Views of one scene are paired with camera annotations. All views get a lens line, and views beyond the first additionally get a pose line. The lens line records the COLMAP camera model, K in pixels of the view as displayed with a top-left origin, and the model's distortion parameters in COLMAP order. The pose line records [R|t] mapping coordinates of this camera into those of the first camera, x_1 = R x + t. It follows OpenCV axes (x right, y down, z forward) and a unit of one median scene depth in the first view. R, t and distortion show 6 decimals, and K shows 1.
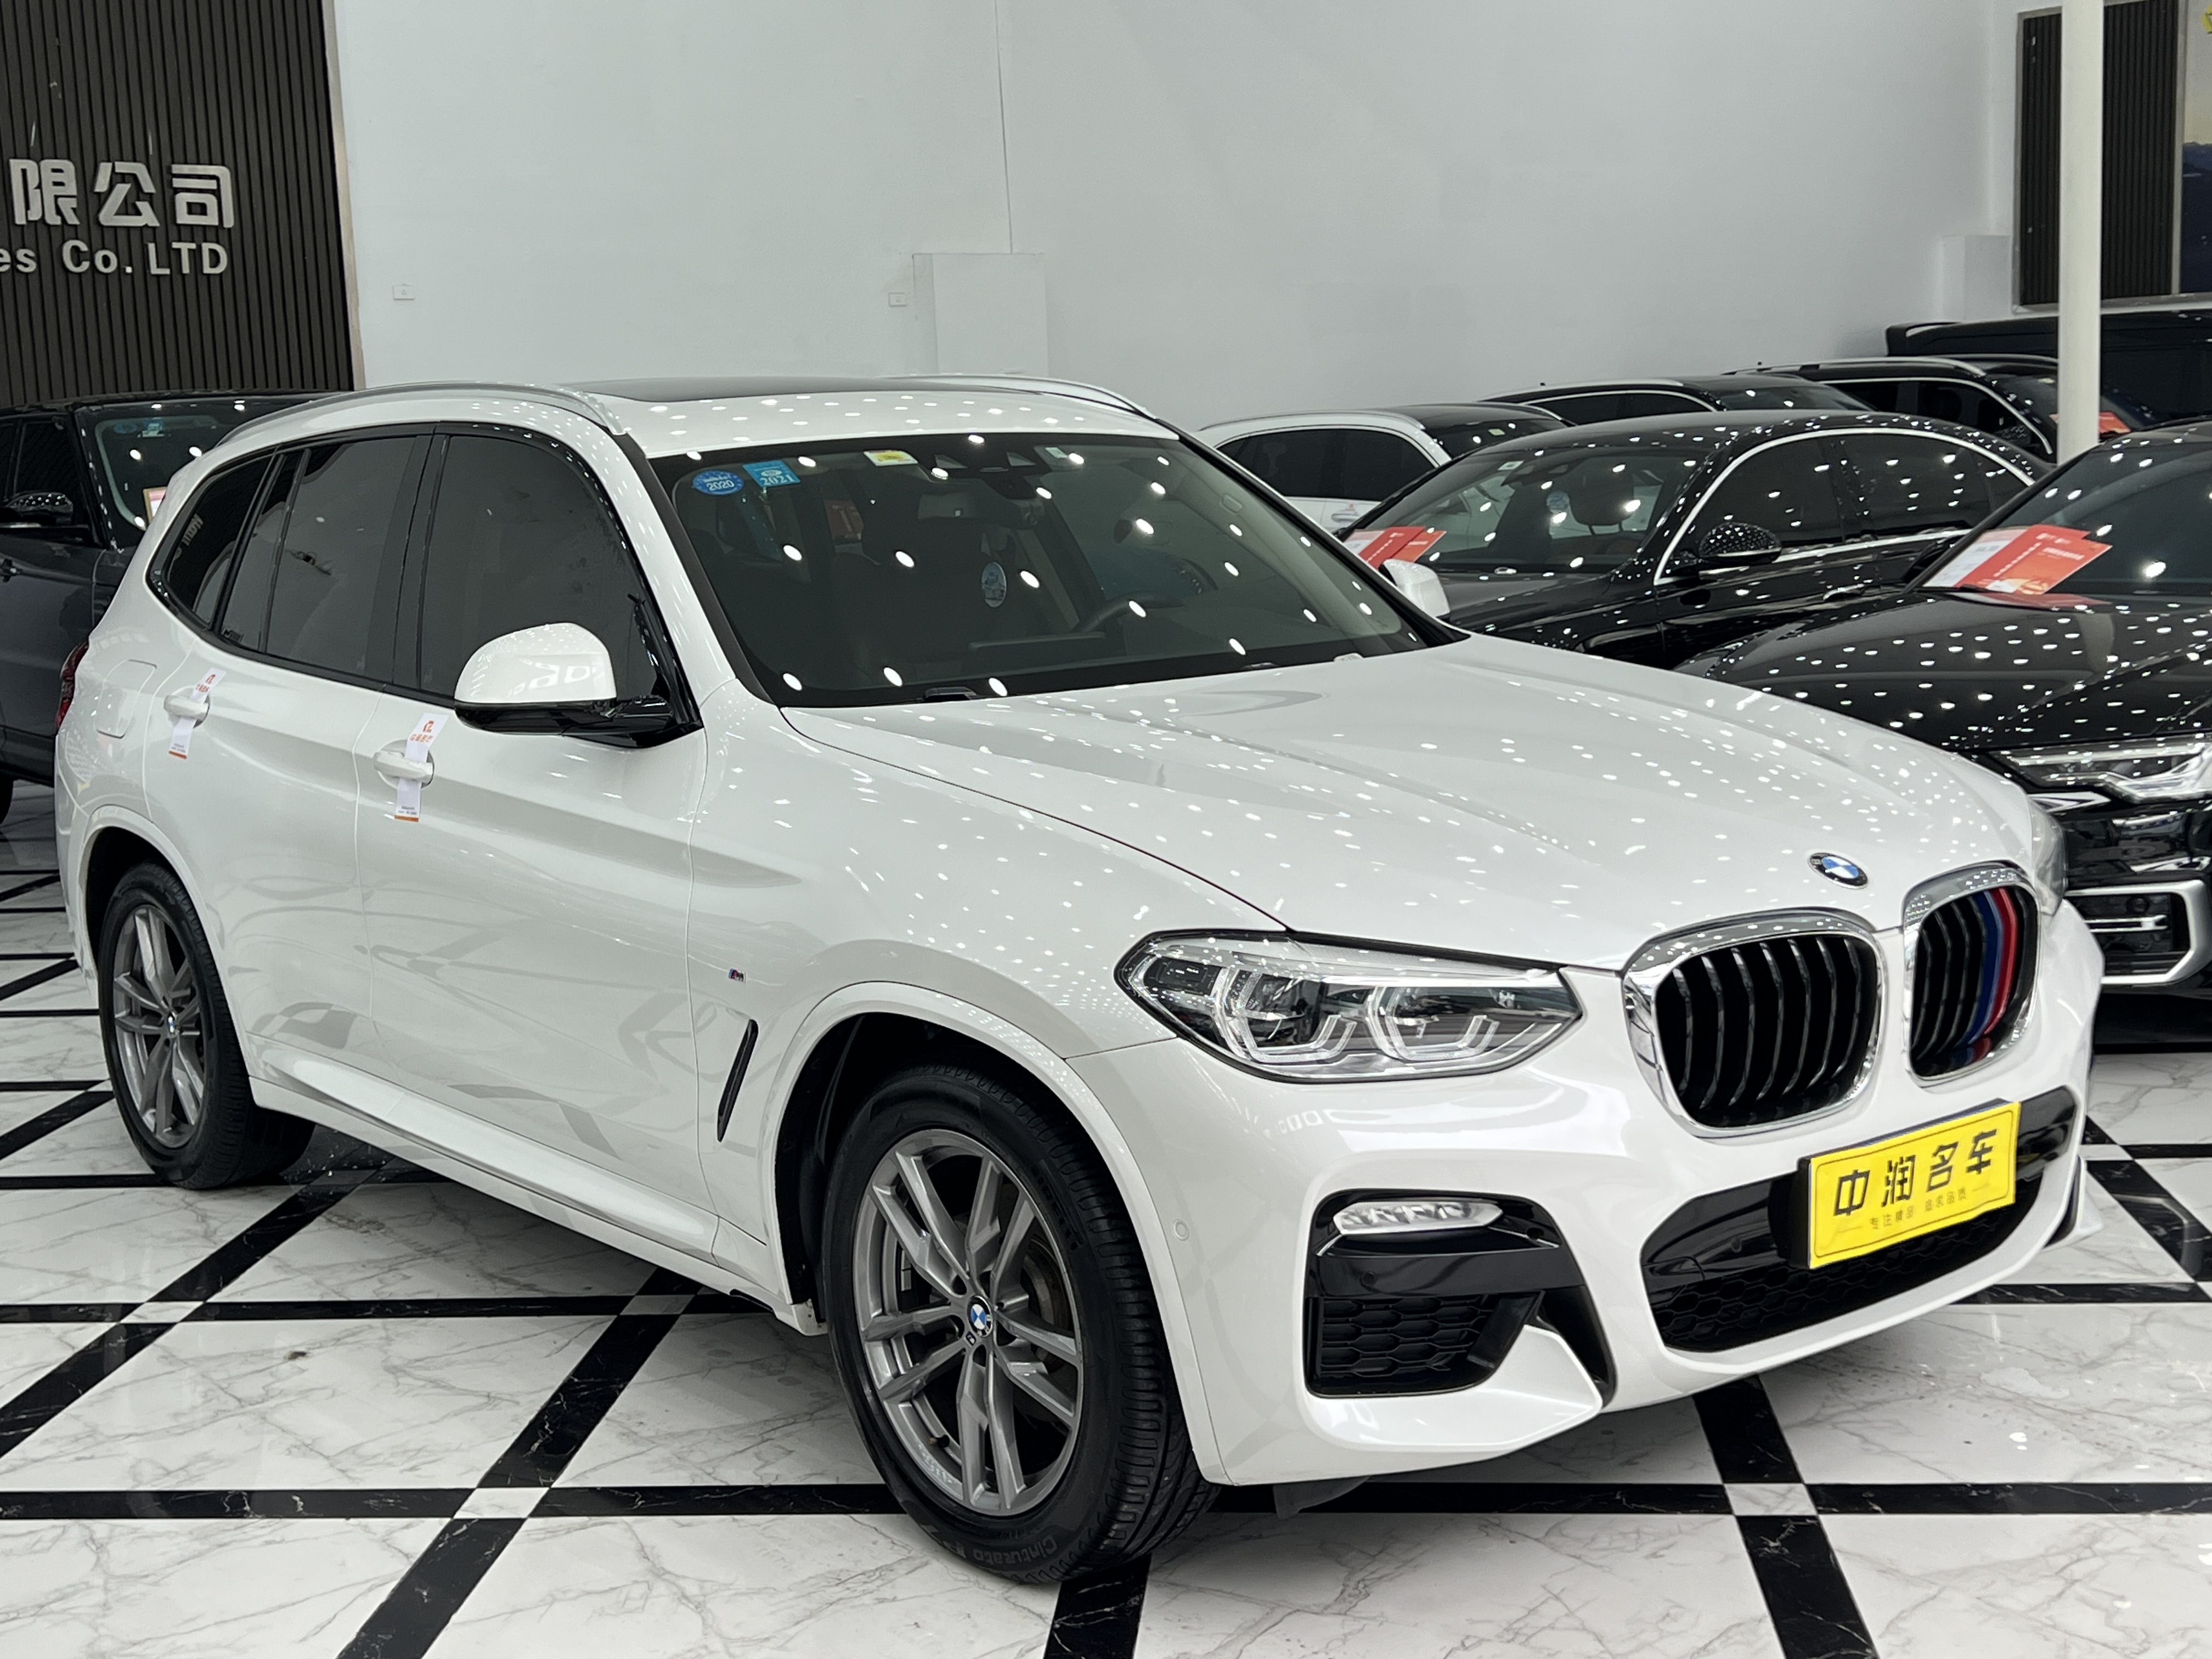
lens RADIAL K [[2729.6, 0, 1101.8], [0, 2729.6, 821.0], [0, 0, 1]] dist [0.225442, -0.585470]
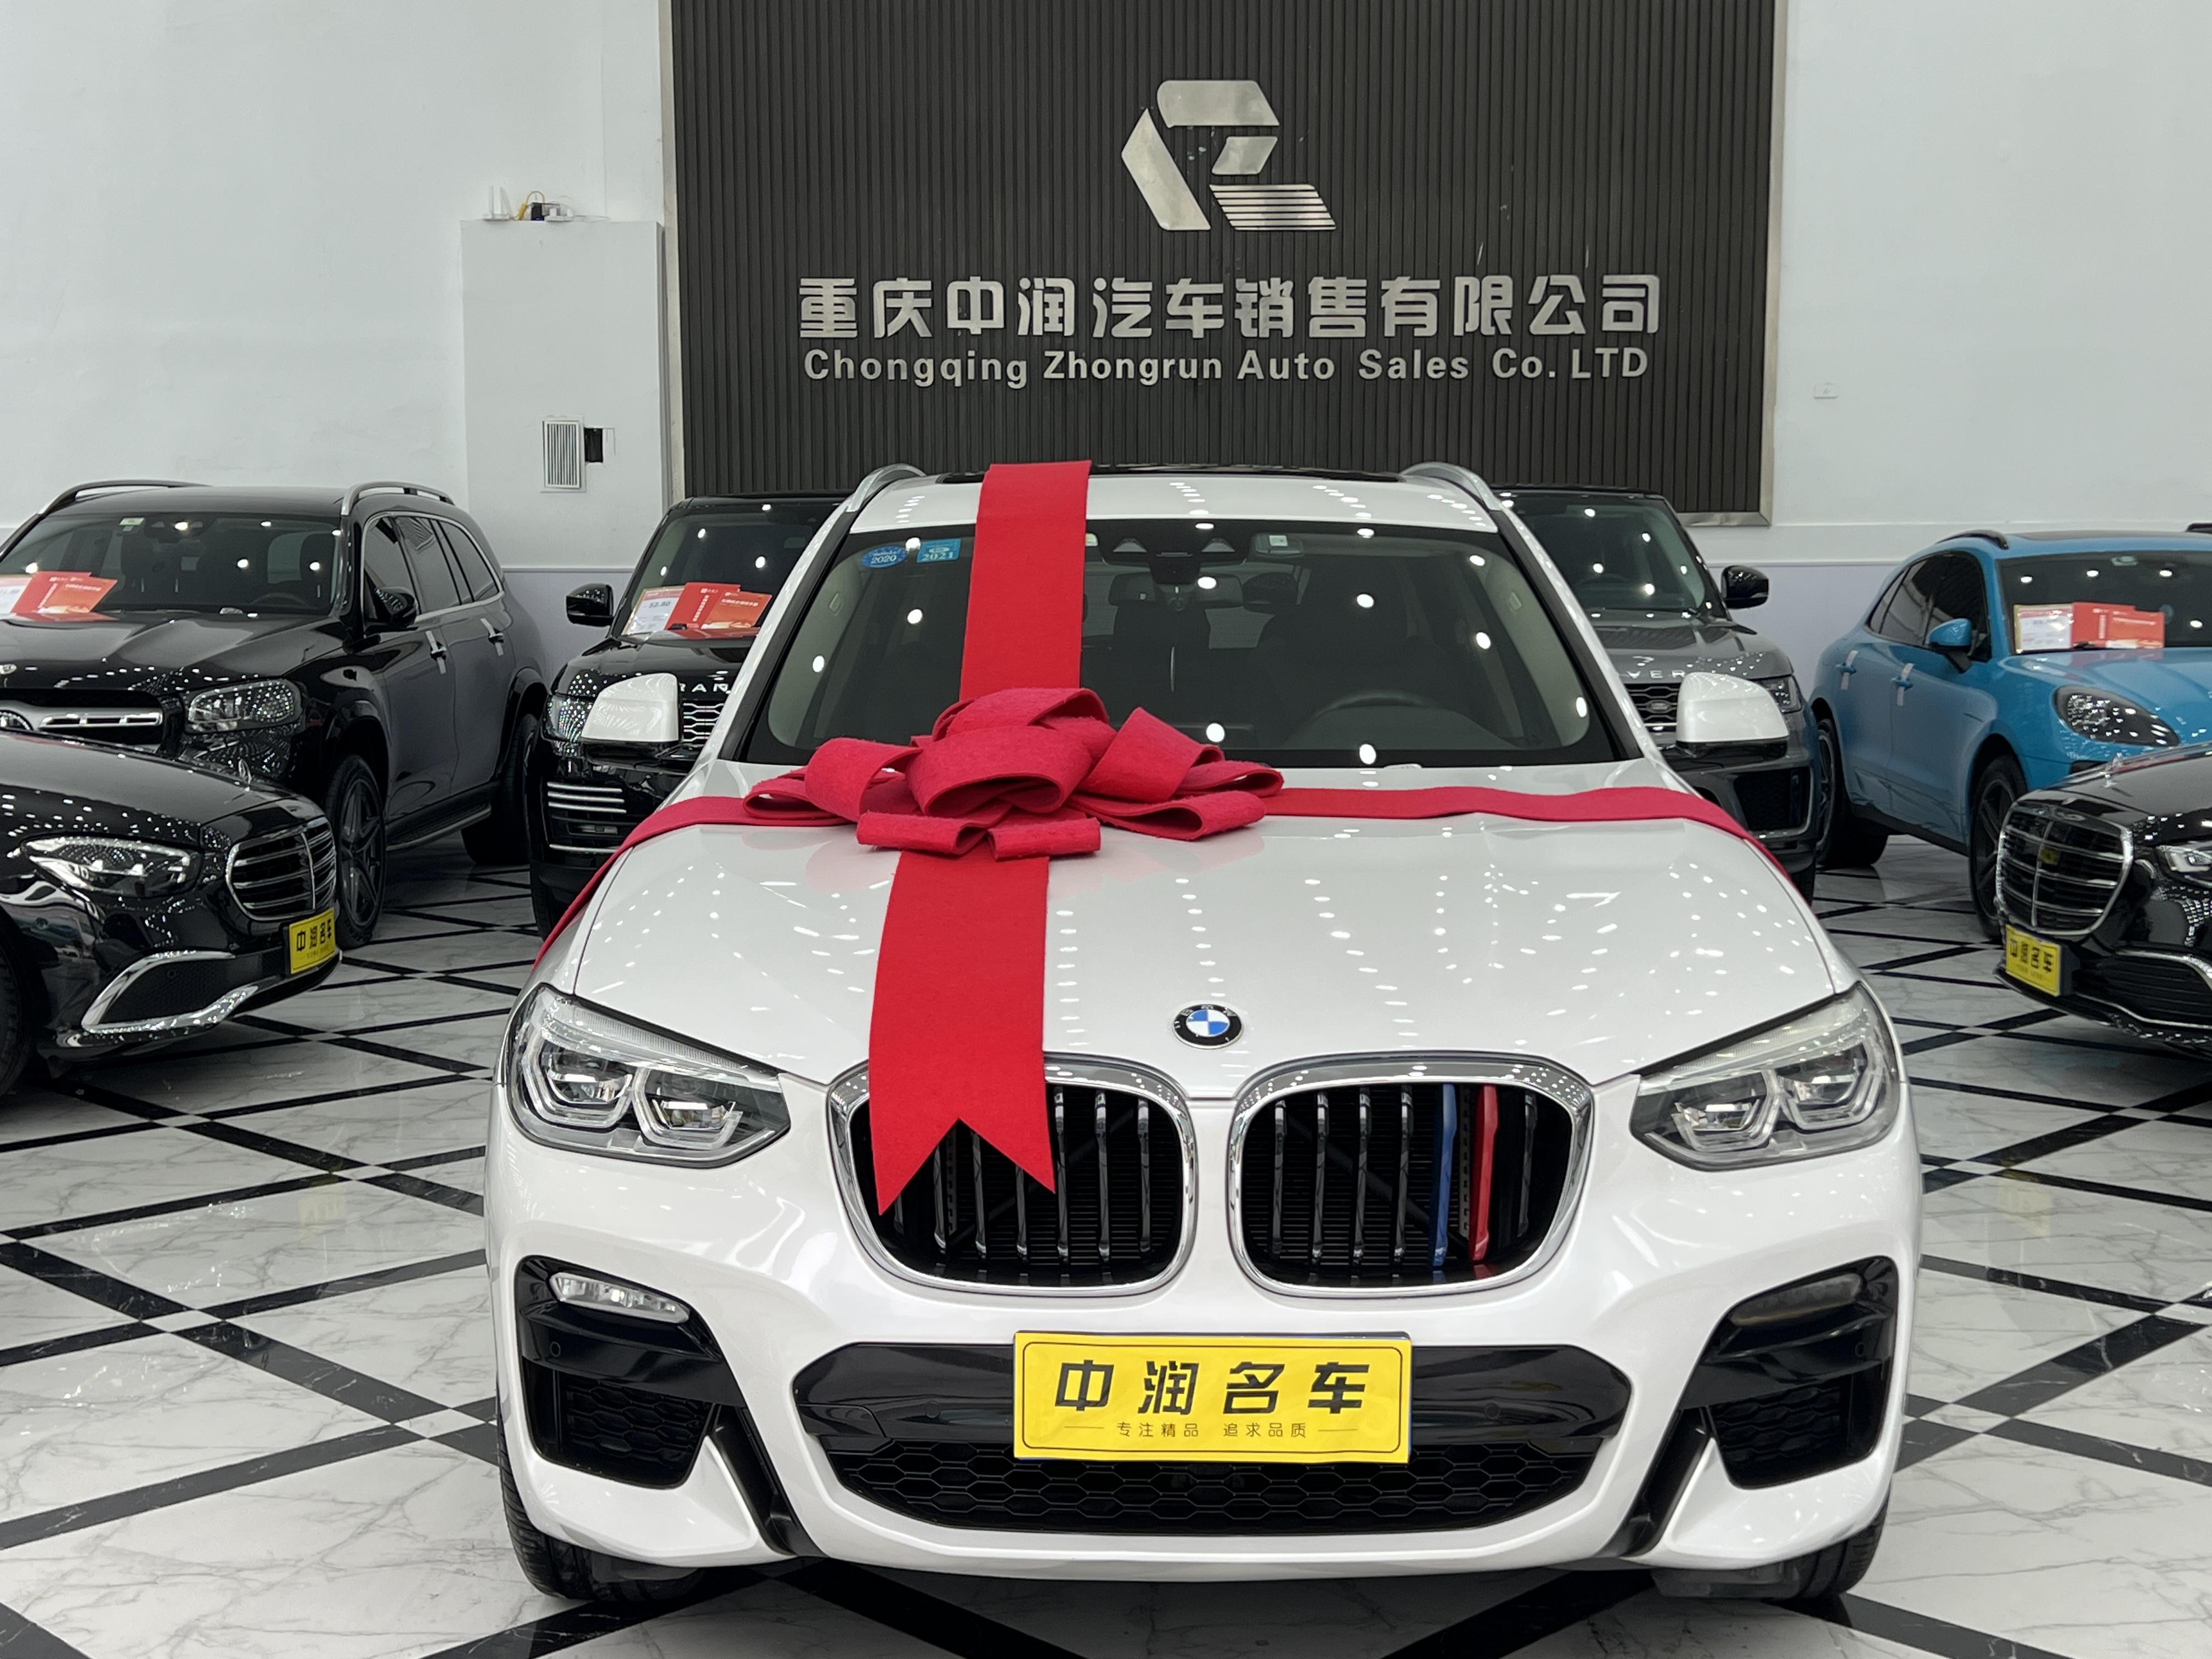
lens RADIAL K [[2673.6, 0, 1106.0], [0, 2673.6, 829.5], [0, 0, 1]] dist [0.227832, -0.599735]
pose [[0.771770, 0.098507, -0.628225, 0.255243], [-0.116983, 0.993061, 0.012002, -0.017052], [0.625049, 0.064229, 0.777939, 0.102975]]
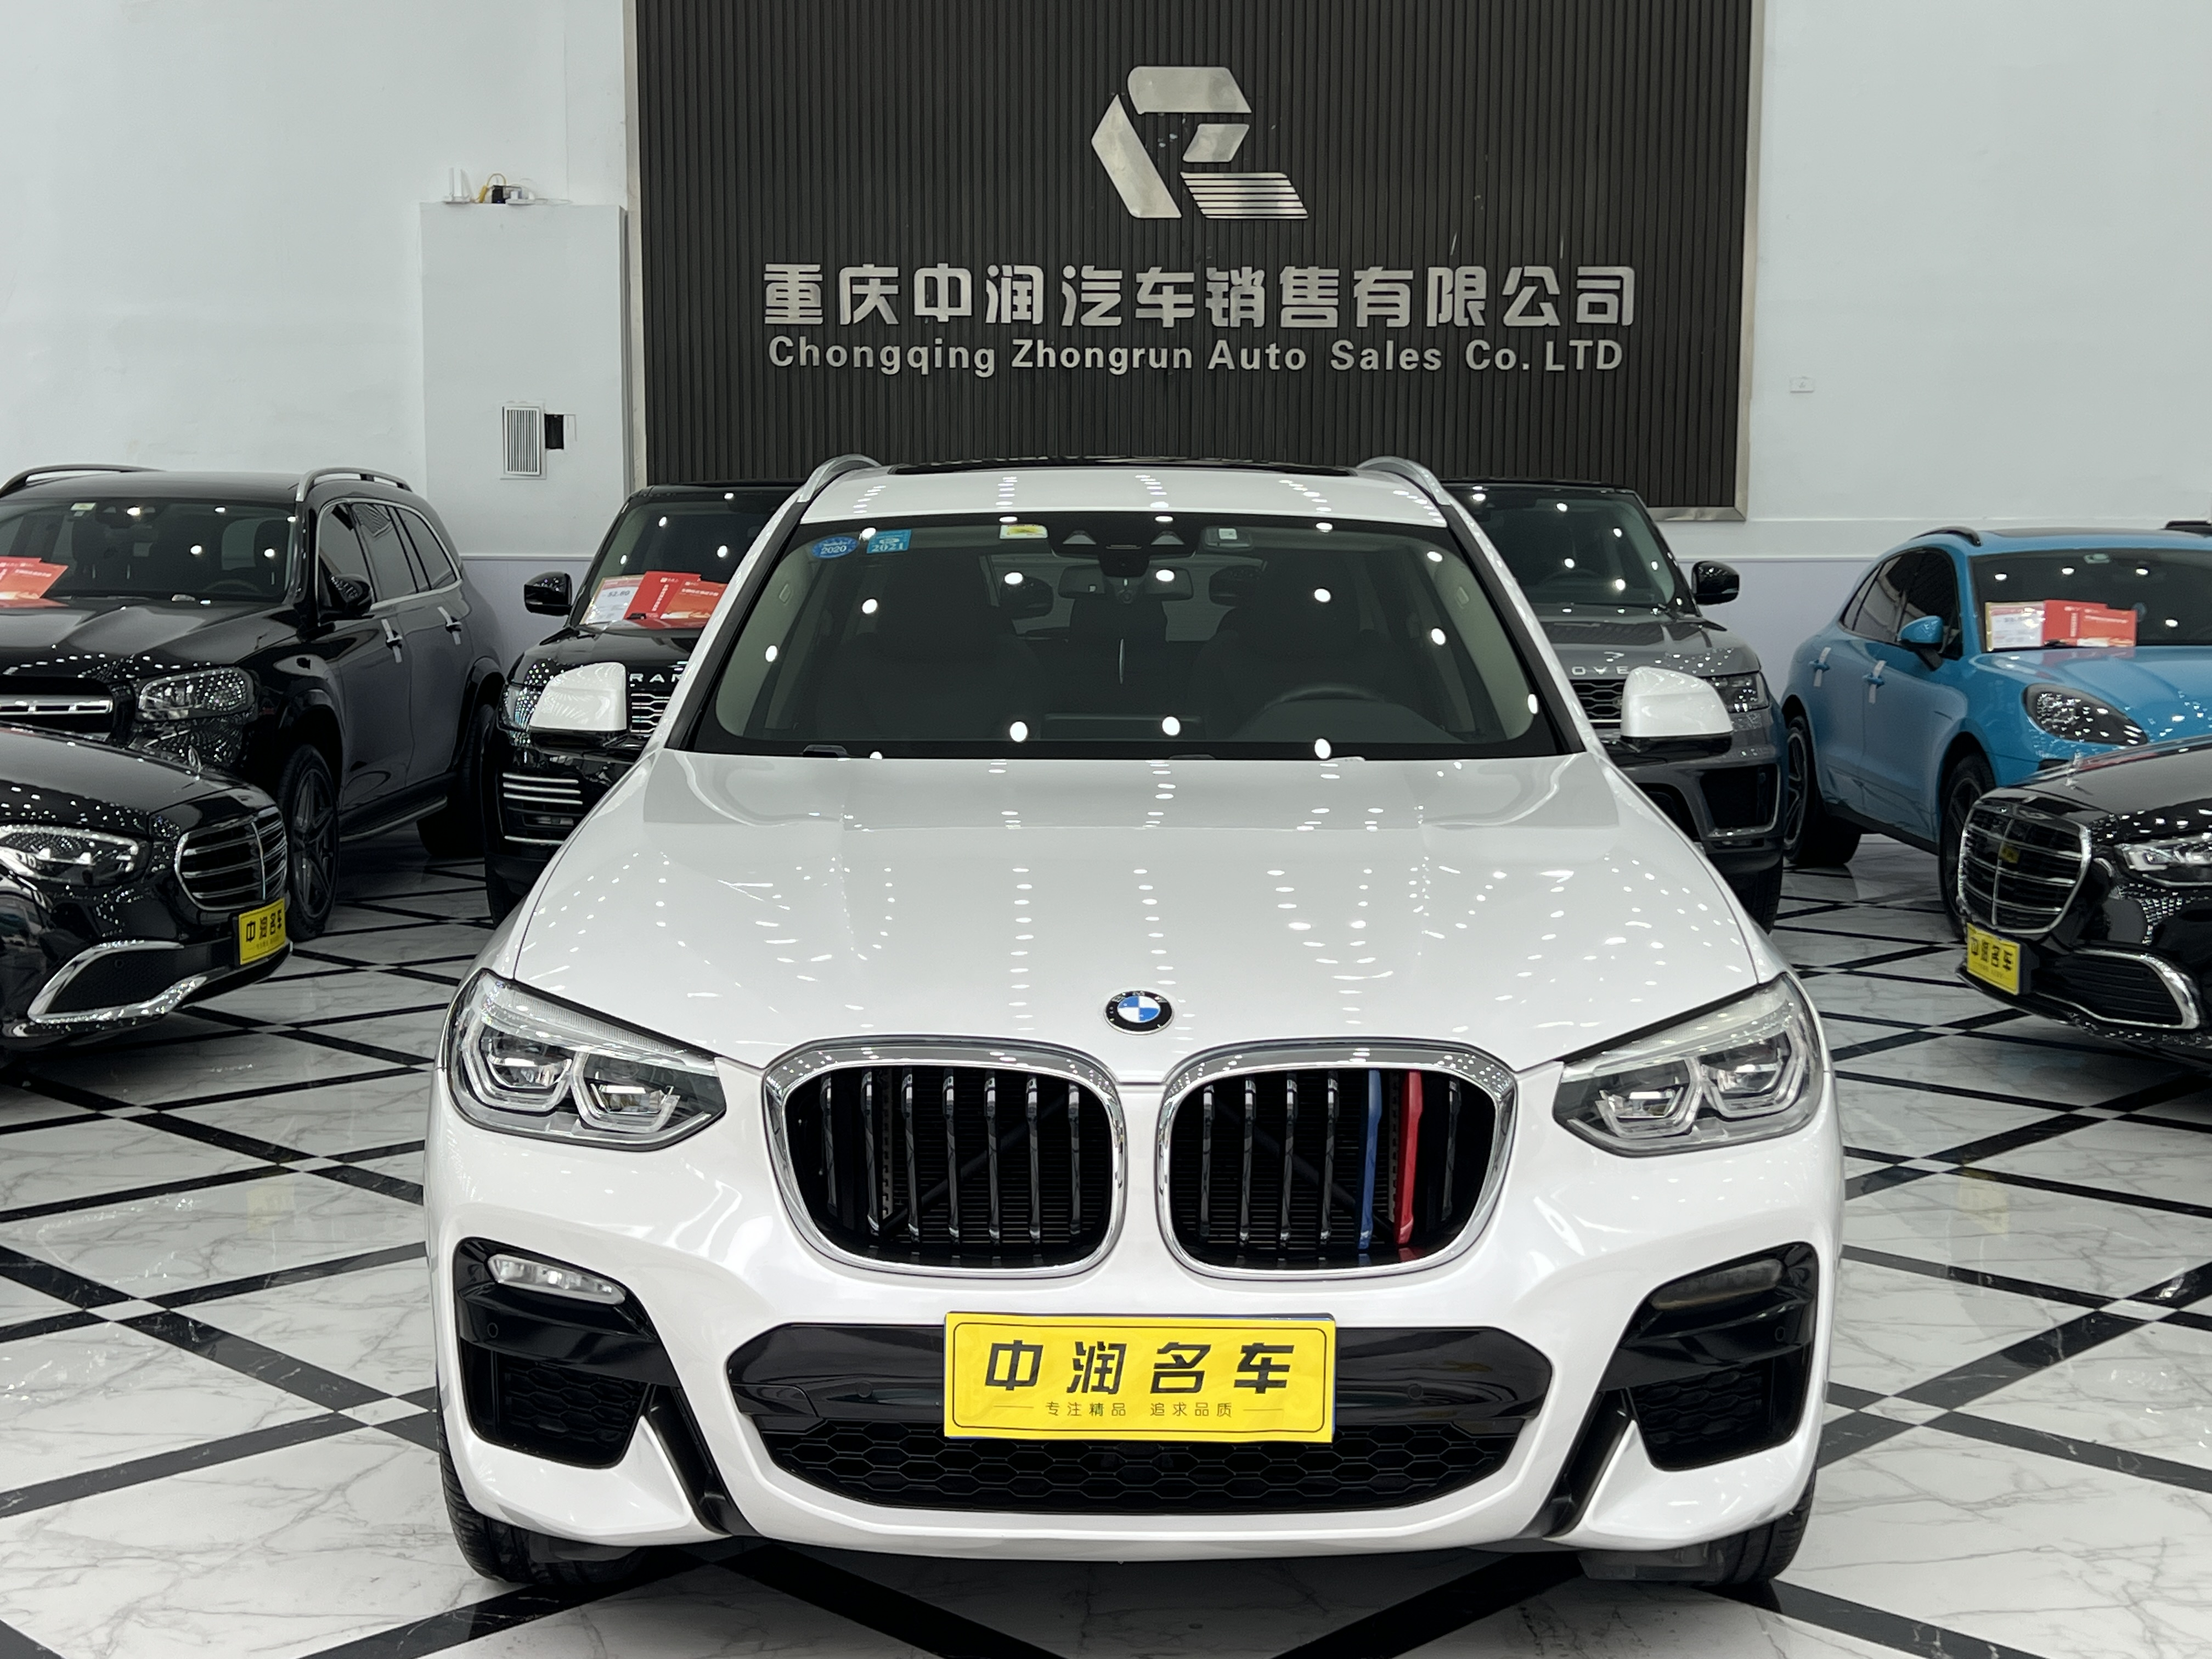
lens RADIAL K [[2729.6, 0, 1101.8], [0, 2729.6, 821.0], [0, 0, 1]] dist [0.225442, -0.585470]
pose [[0.775883, 0.101243, -0.622700, 0.265113], [-0.122119, 0.992473, 0.009204, -0.016858], [0.618945, 0.068902, 0.782406, 0.098048]]
